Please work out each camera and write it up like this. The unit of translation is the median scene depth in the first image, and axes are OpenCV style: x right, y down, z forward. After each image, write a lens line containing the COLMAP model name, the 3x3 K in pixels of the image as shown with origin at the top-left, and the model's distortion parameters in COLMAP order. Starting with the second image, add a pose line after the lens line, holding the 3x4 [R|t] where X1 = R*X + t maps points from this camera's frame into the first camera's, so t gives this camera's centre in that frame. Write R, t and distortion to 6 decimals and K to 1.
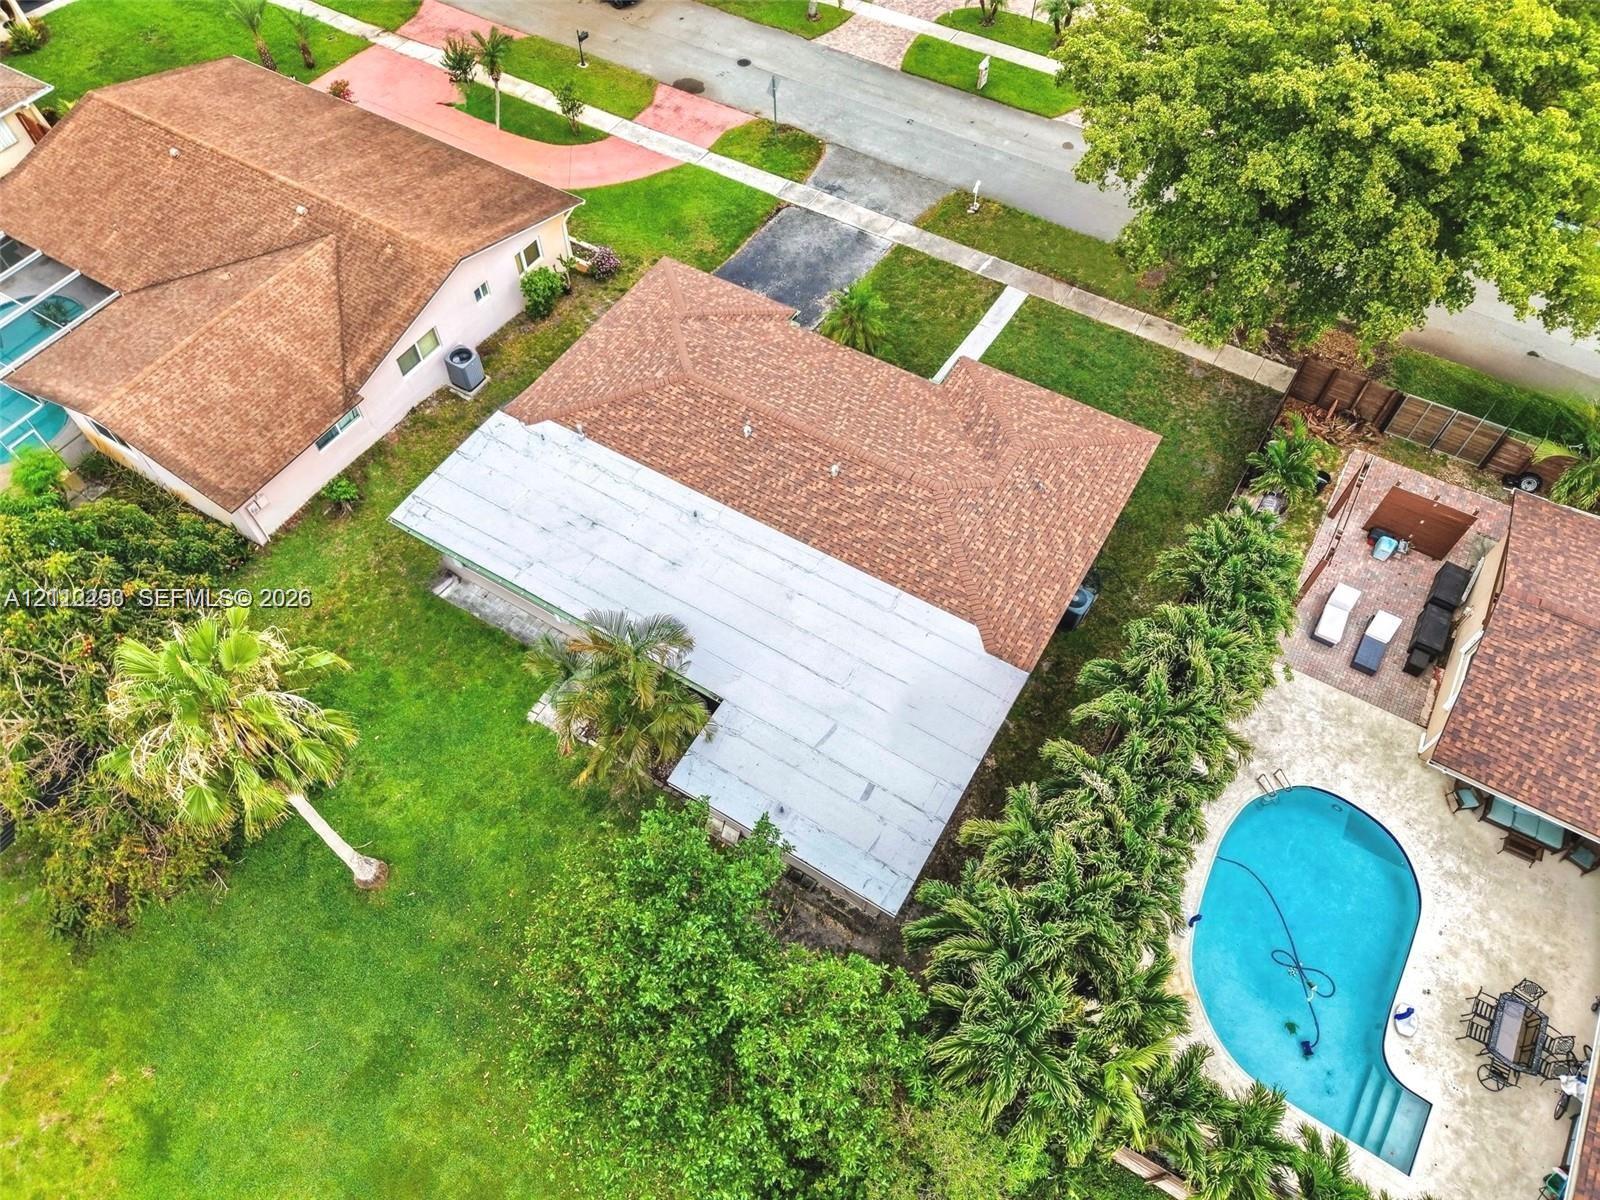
lens RADIAL K [[1045.6, 0, 800.0], [0, 1045.6, 600.0], [0, 0, 1]] dist [-0.002403, -0.004053]
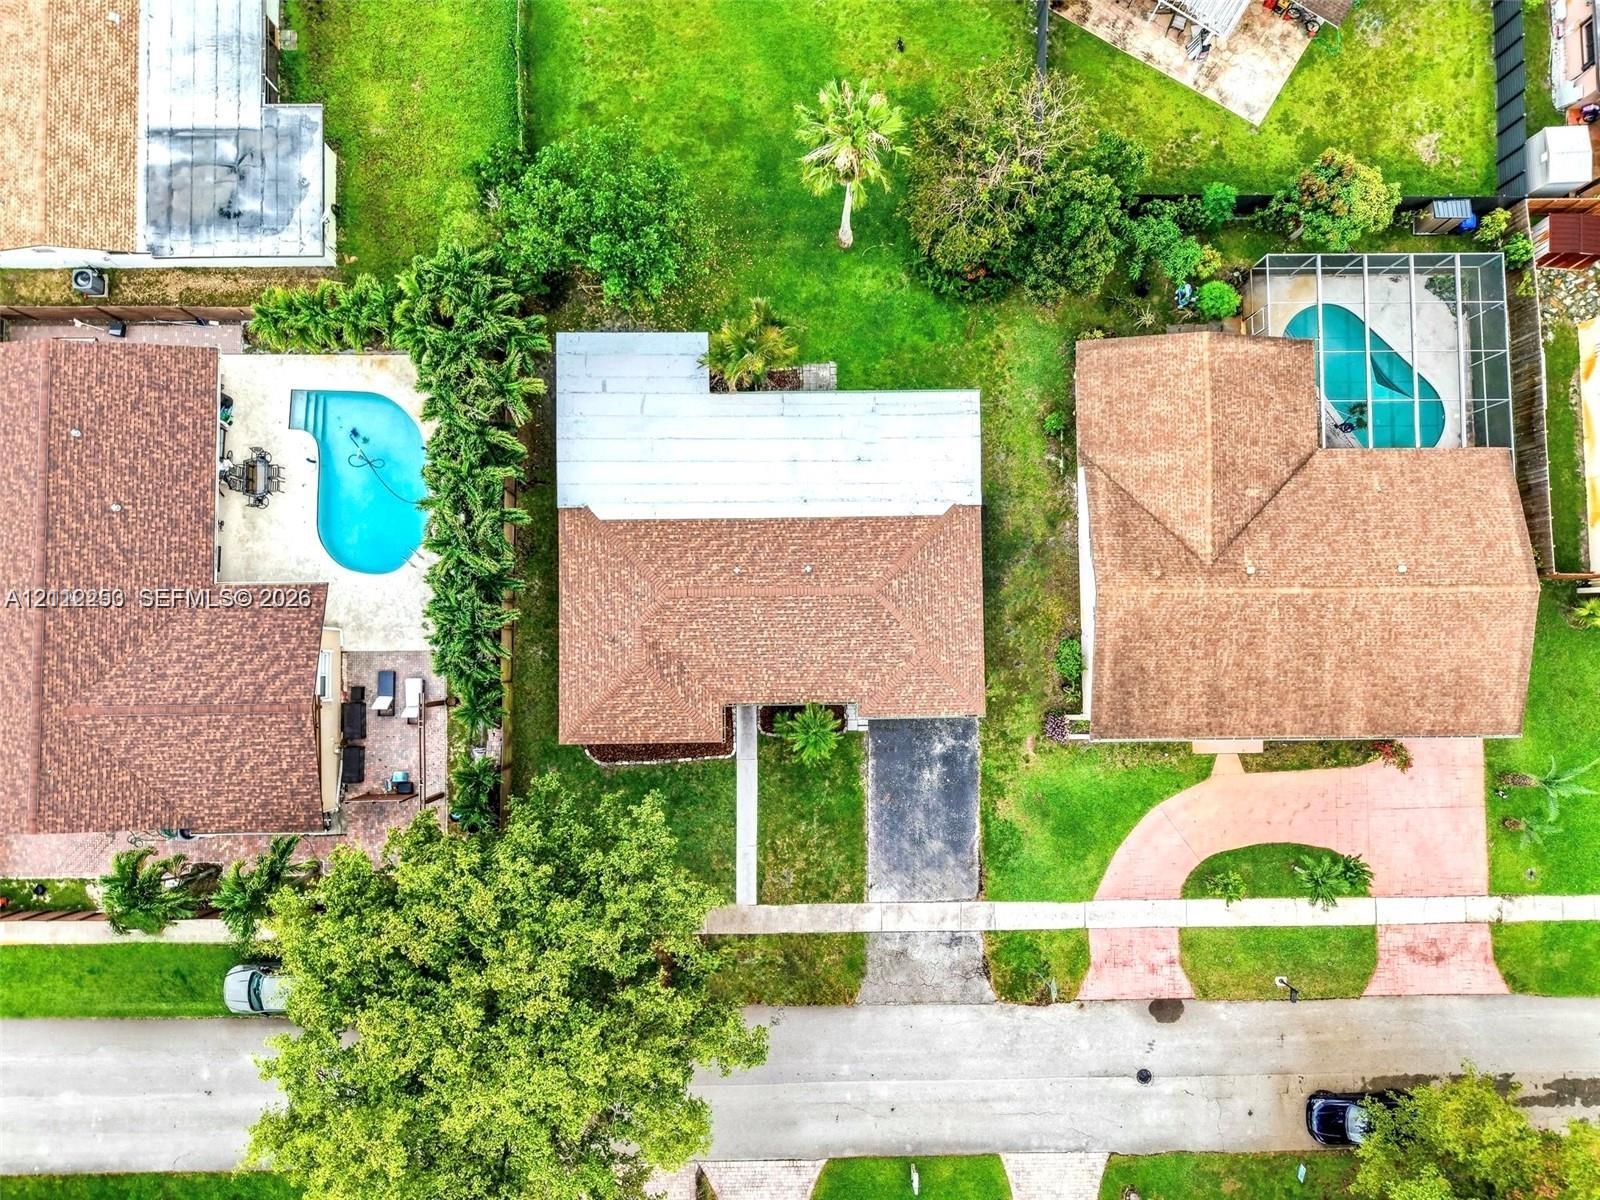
lens RADIAL K [[1045.6, 0, 800.0], [0, 1045.6, 600.0], [0, 0, 1]] dist [-0.002403, -0.004053]
pose [[-0.849696, 0.525177, -0.046960, 0.041655], [-0.455266, -0.685815, 0.567794, -0.865787], [0.265986, 0.503831, 0.821830, -0.119764]]
